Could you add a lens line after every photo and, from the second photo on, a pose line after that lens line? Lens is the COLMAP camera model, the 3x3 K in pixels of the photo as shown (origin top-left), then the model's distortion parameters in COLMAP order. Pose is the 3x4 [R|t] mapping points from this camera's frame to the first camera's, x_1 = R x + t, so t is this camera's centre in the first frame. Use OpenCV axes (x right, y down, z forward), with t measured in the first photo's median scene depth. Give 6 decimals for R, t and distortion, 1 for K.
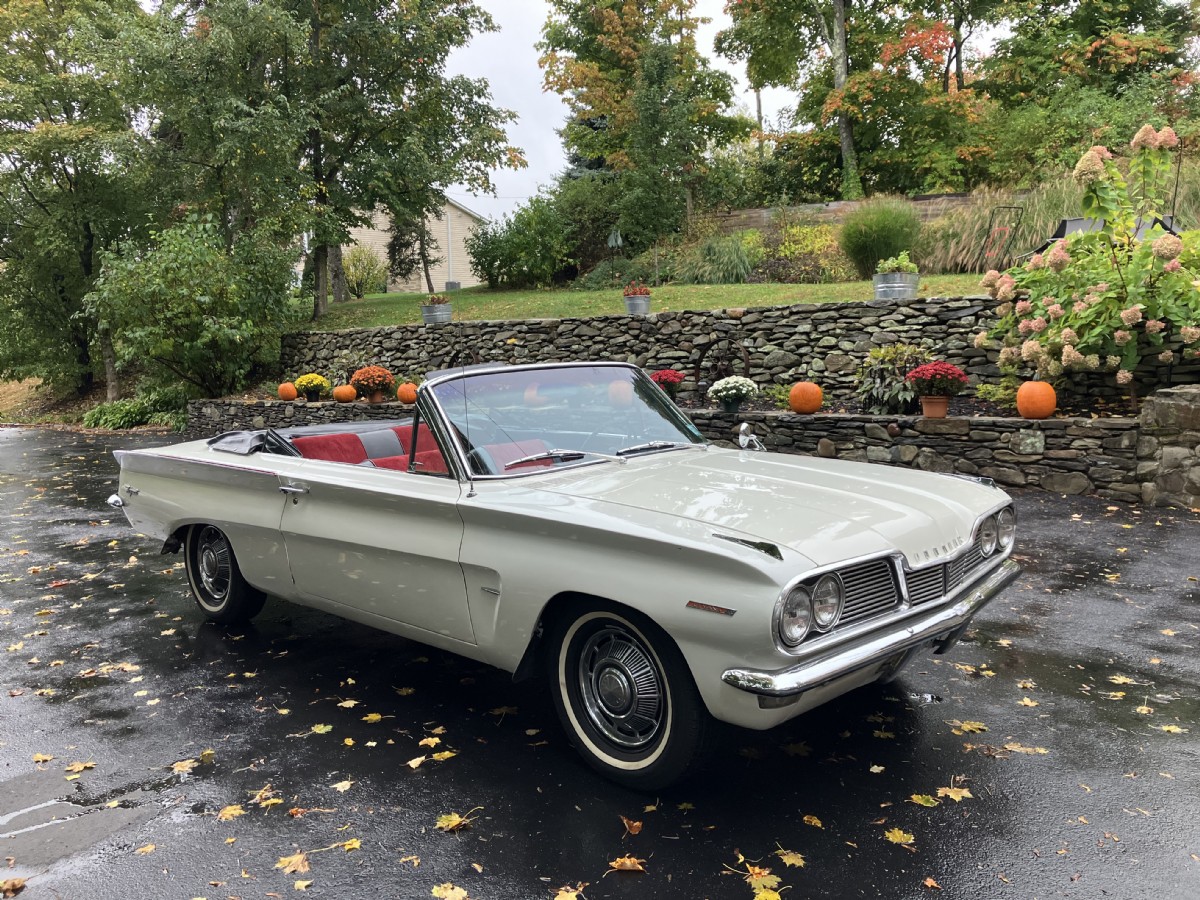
lens RADIAL K [[976.5, 0, 598.6], [0, 976.5, 449.6], [0, 0, 1]] dist [0.012497, 0.000047]
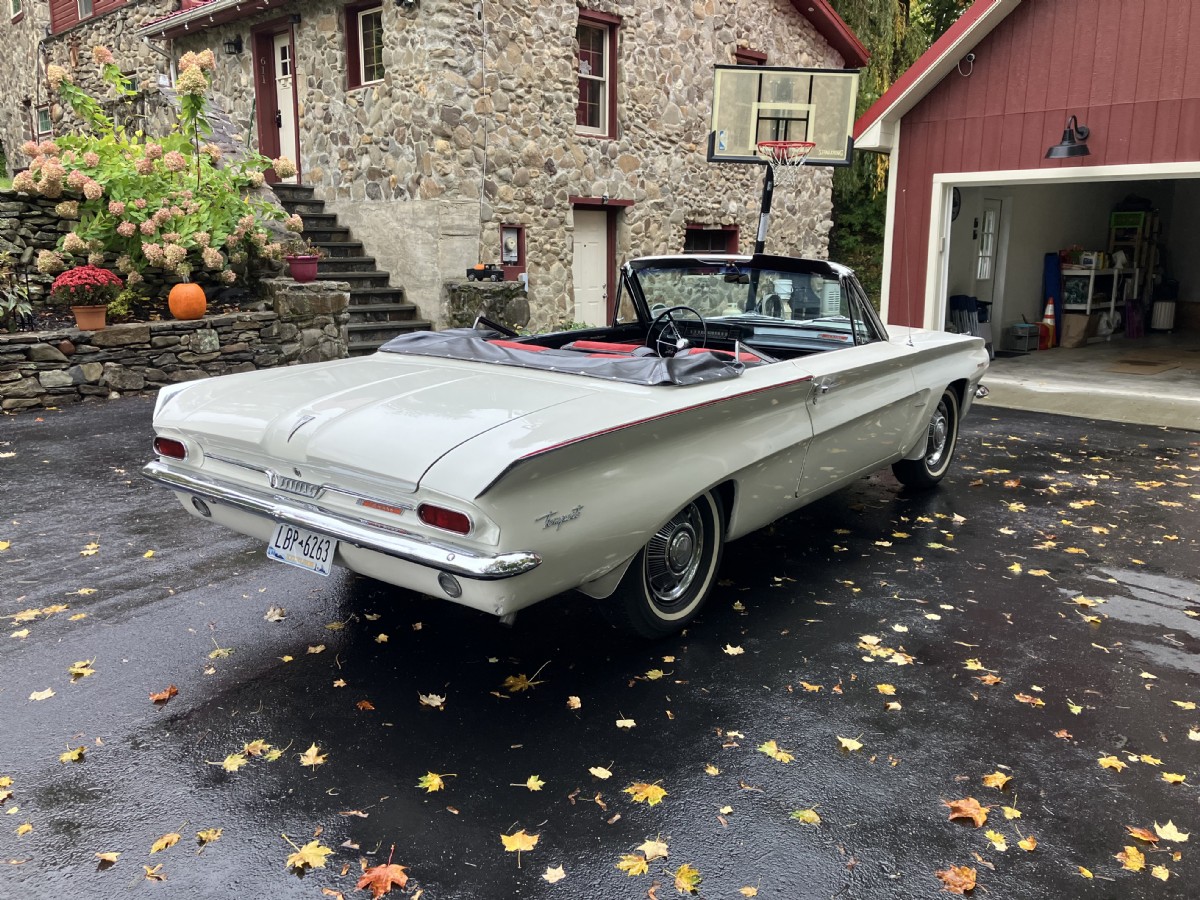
lens RADIAL K [[976.5, 0, 597.3], [0, 976.5, 447.7], [0, 0, 1]] dist [0.012497, 0.000047]
pose [[-0.099519, -0.193601, 0.976020, -0.594438], [0.110522, 0.972669, 0.204205, -0.059107], [-0.988879, 0.128194, -0.075402, 0.620137]]
